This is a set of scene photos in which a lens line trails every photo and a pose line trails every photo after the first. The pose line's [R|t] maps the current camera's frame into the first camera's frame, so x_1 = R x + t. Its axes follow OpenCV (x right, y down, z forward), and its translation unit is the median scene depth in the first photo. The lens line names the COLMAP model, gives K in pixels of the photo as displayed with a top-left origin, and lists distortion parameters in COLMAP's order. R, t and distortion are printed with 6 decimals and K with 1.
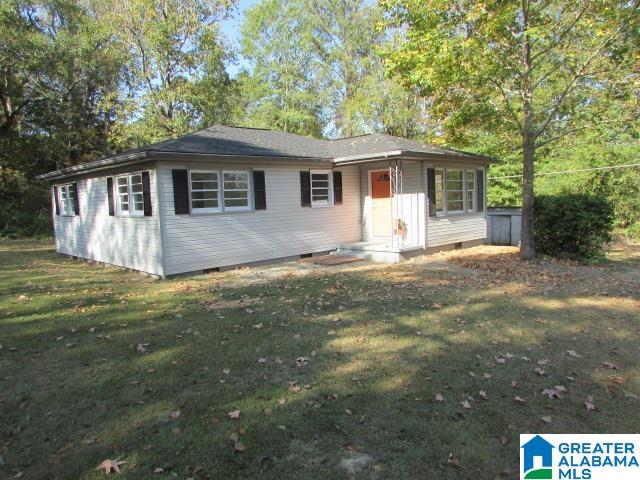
lens RADIAL K [[456.6, 0, 319.7], [0, 456.6, 240.7], [0, 0, 1]] dist [-0.029722, 0.010627]
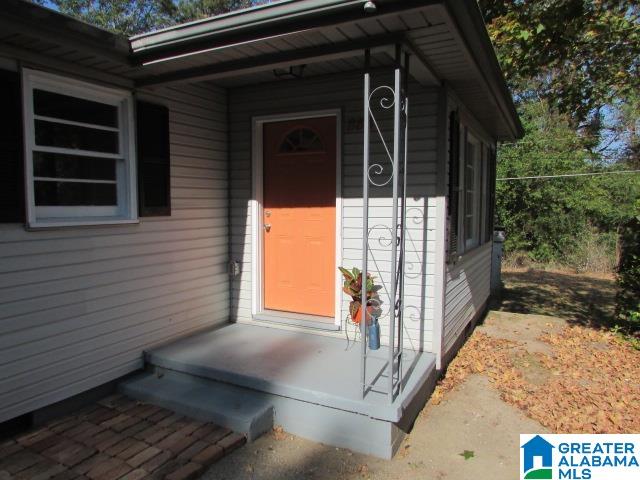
lens RADIAL K [[456.6, 0, 318.1], [0, 456.6, 243.1], [0, 0, 1]] dist [-0.029722, 0.010627]
pose [[0.950087, 0.016570, 0.311543, 0.050862], [-0.013704, 0.999841, -0.011386, -0.062177], [-0.311682, 0.006548, 0.950164, 0.711327]]
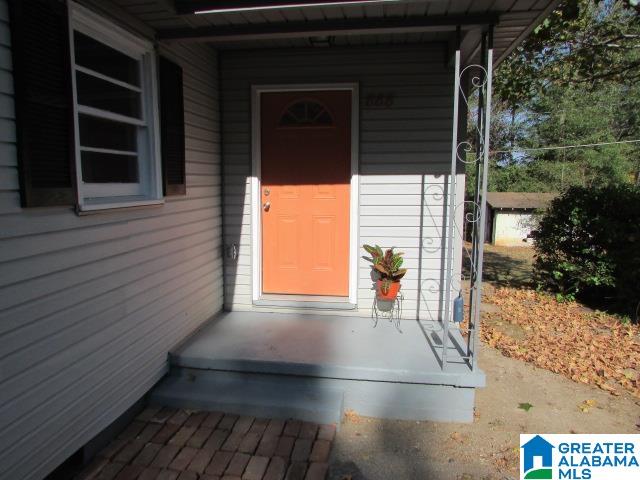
lens RADIAL K [[456.6, 0, 318.2], [0, 456.6, 243.6], [0, 0, 1]] dist [-0.029722, 0.010627]
pose [[0.795801, -0.039164, 0.604290, -0.050868], [0.019638, 0.999051, 0.038887, -0.063148], [-0.605239, -0.019080, 0.795815, 0.776719]]
